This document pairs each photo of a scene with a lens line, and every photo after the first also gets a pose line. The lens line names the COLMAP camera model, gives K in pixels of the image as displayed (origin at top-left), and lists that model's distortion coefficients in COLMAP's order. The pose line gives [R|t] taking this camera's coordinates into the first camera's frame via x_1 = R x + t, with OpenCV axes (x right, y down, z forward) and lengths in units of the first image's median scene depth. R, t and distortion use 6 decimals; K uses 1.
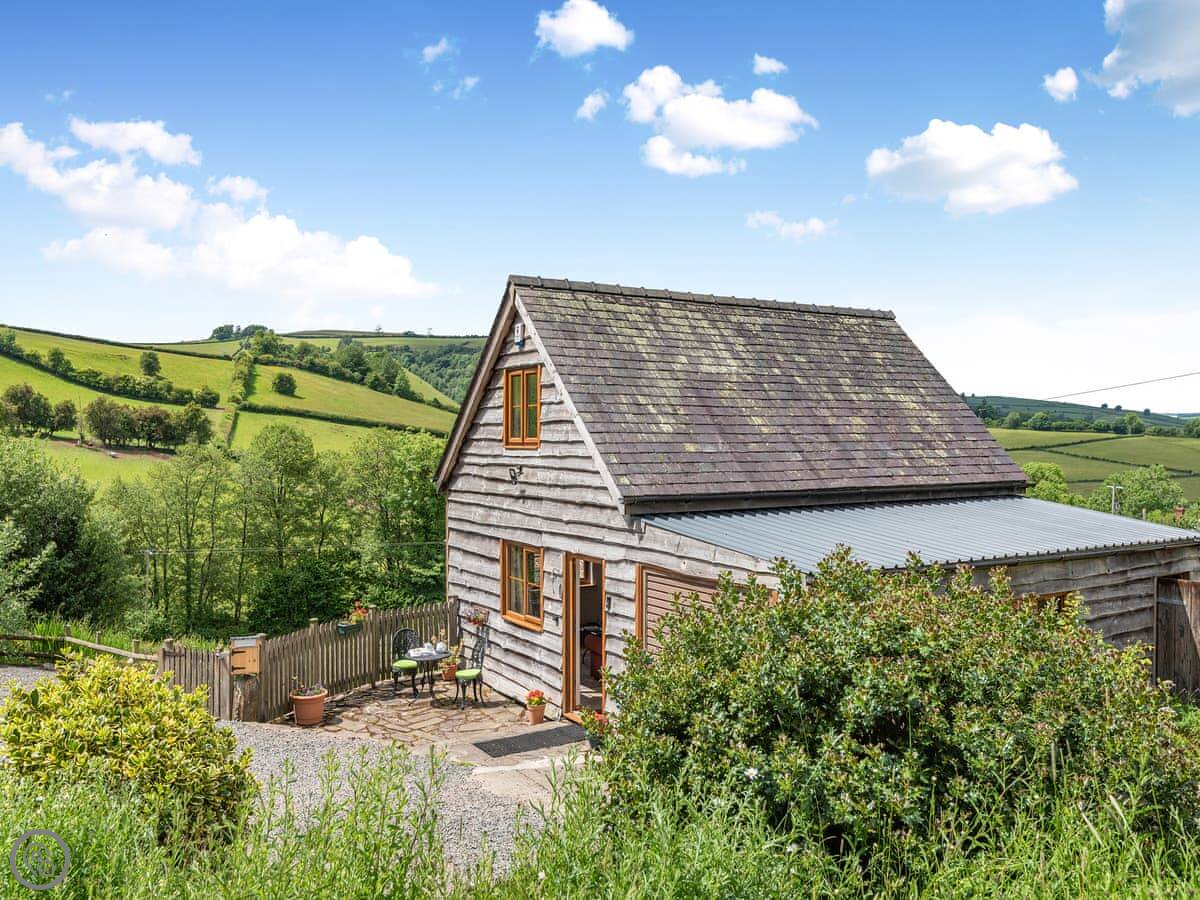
lens RADIAL K [[990.4, 0, 586.9], [0, 990.4, 447.6], [0, 0, 1]] dist [0.054363, -0.113342]
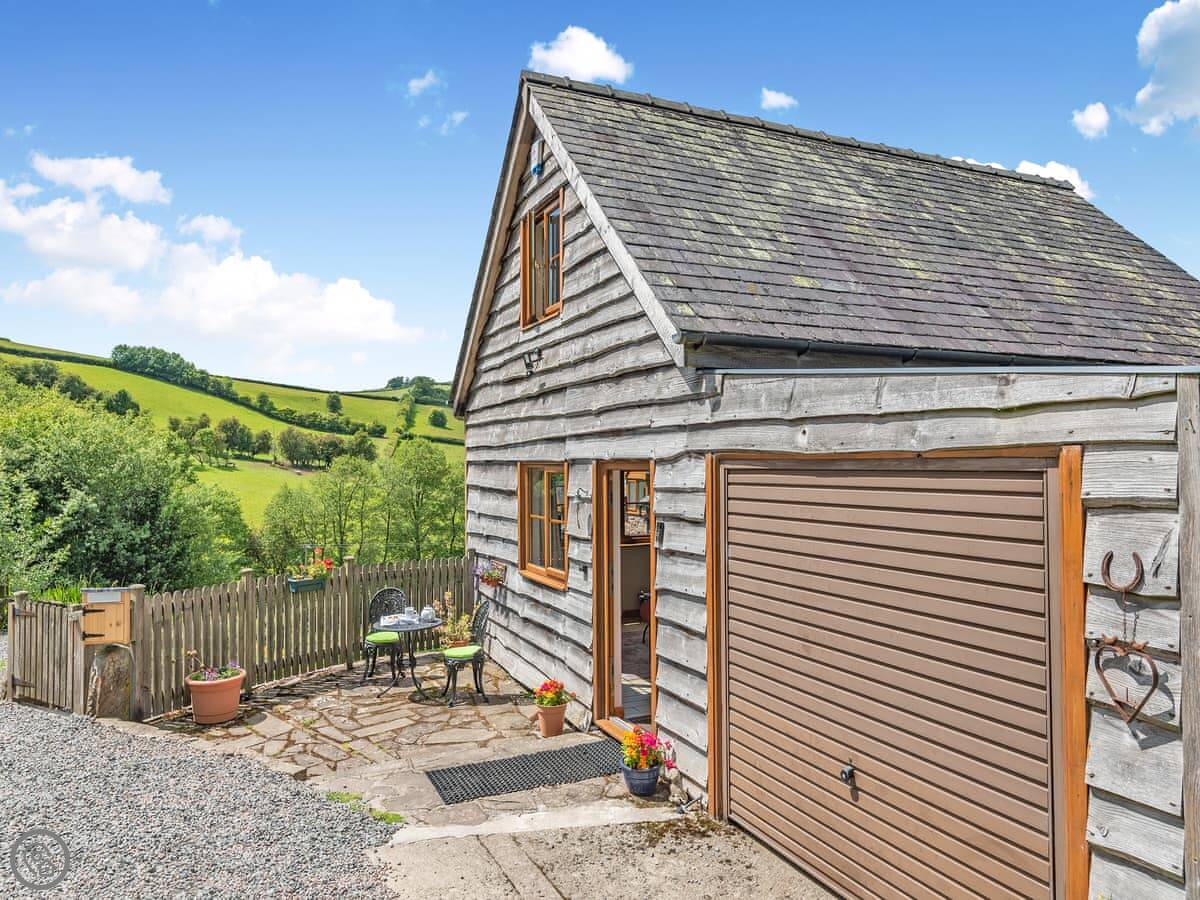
lens RADIAL K [[801.4, 0, 570.3], [0, 801.4, 455.2], [0, 0, 1]] dist [0.089545, -0.094939]
pose [[0.990113, -0.006721, -0.140111, 0.029775], [0.003453, 0.999717, -0.023552, 0.100884], [0.140229, 0.022836, 0.989856, 0.438944]]
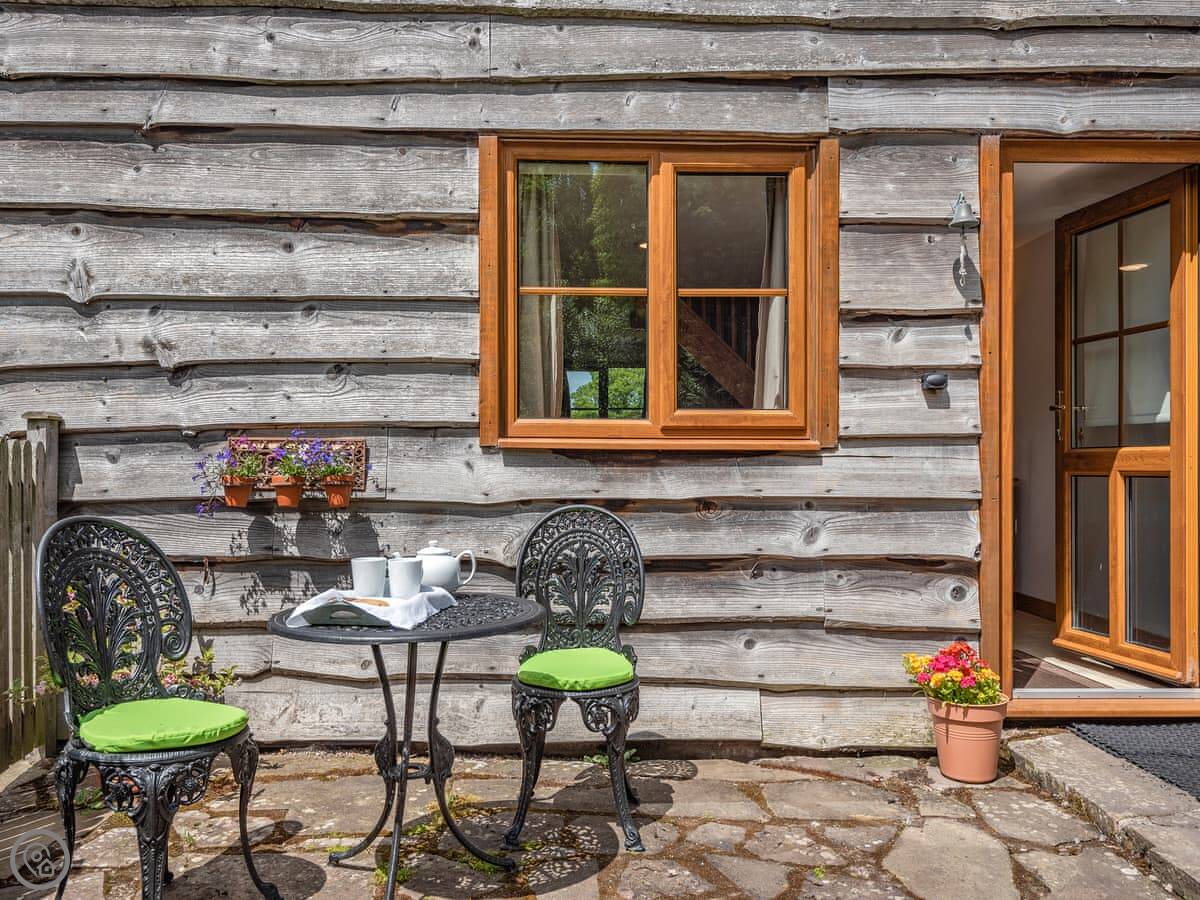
lens RADIAL K [[990.4, 0, 586.9], [0, 990.4, 447.6], [0, 0, 1]] dist [0.054363, -0.113342]
pose [[0.501032, 0.009411, 0.865377, -0.290112], [0.012504, 0.999758, -0.018112, 0.175752], [-0.865338, 0.019895, 0.500793, 0.854483]]
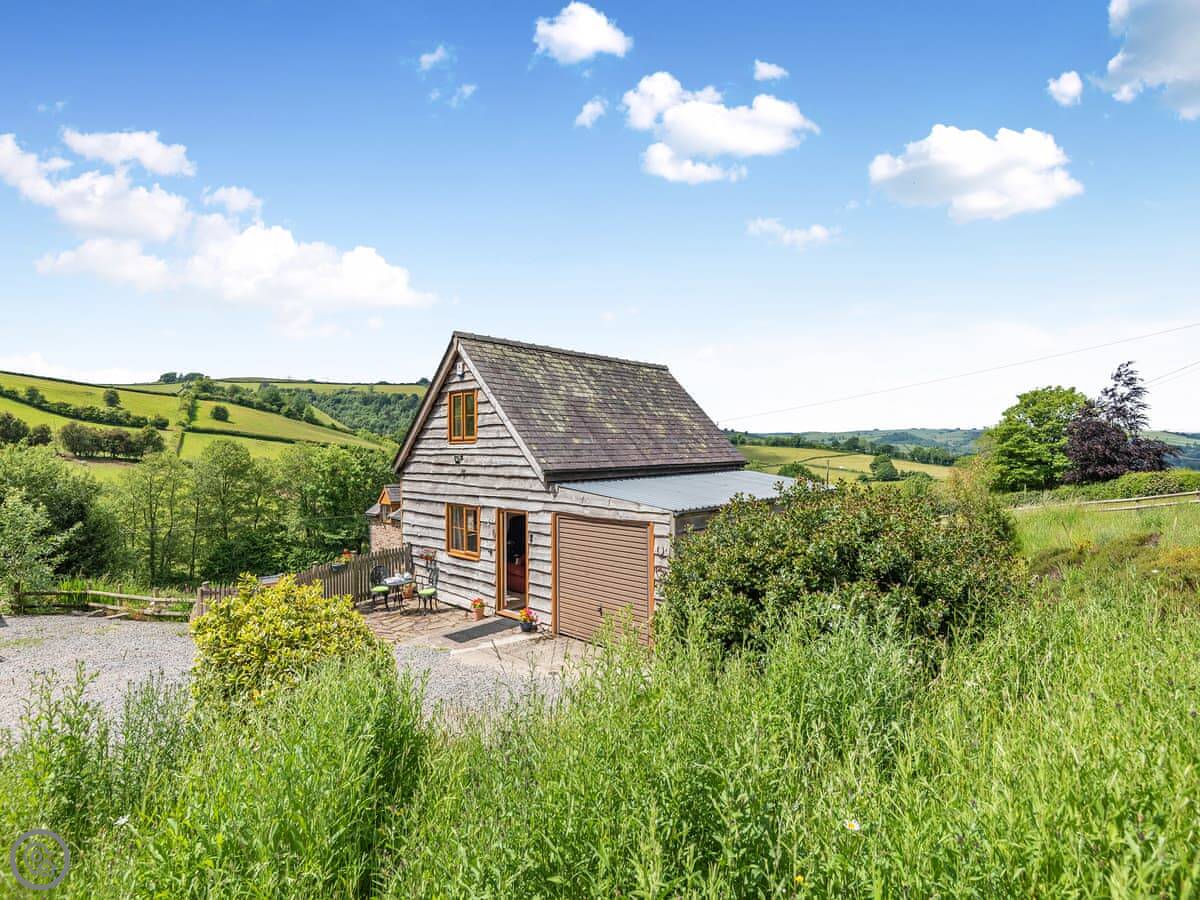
lens RADIAL K [[597.0, 0, 601.3], [0, 597.0, 446.9], [0, 0, 1]] dist [0.044218, -0.041756]
pose [[0.962826, -0.007362, 0.270024, -0.105061], [0.010851, 0.999876, -0.011430, 0.018811], [-0.269906, 0.013935, 0.962786, 0.040782]]
